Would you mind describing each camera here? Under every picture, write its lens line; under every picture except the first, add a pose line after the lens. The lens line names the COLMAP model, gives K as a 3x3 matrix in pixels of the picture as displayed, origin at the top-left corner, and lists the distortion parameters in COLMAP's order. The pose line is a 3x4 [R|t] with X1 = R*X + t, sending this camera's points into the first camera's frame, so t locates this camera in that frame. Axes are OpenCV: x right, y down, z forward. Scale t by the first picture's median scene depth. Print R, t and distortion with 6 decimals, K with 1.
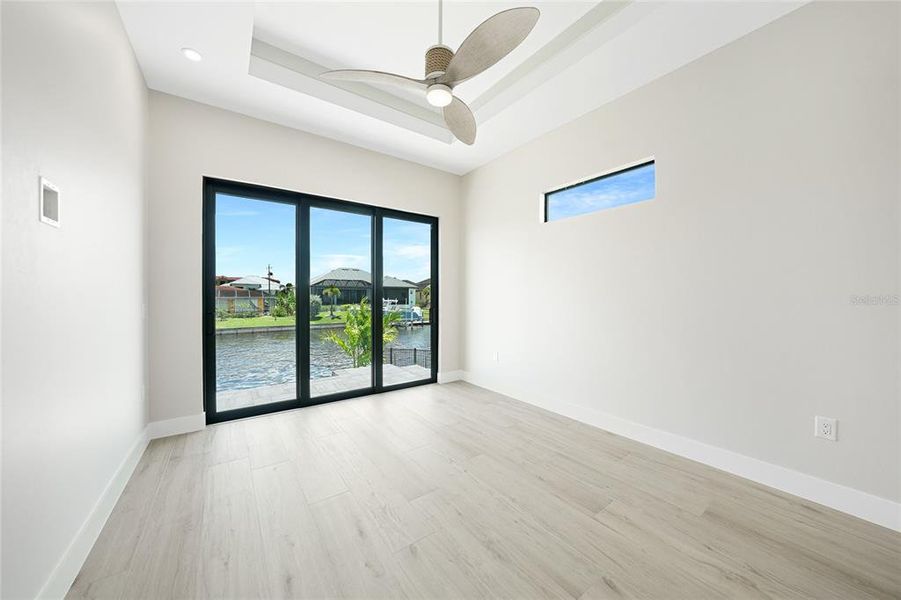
lens RADIAL K [[313.1, 0, 450.6], [0, 313.1, 296.7], [0, 0, 1]] dist [-0.000670, -0.000040]
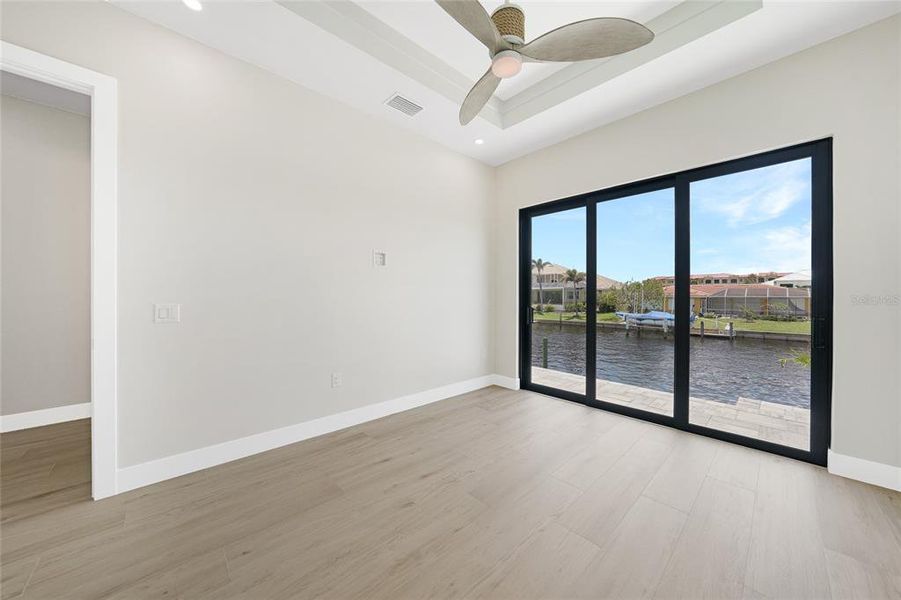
lens RADIAL K [[313.1, 0, 450.6], [0, 313.1, 296.7], [0, 0, 1]] dist [-0.000670, -0.000040]
pose [[0.136661, 0.004907, -0.990606, 0.467147], [-0.001068, 0.999988, 0.004806, -0.001811], [0.990617, 0.000401, 0.136665, 0.422724]]
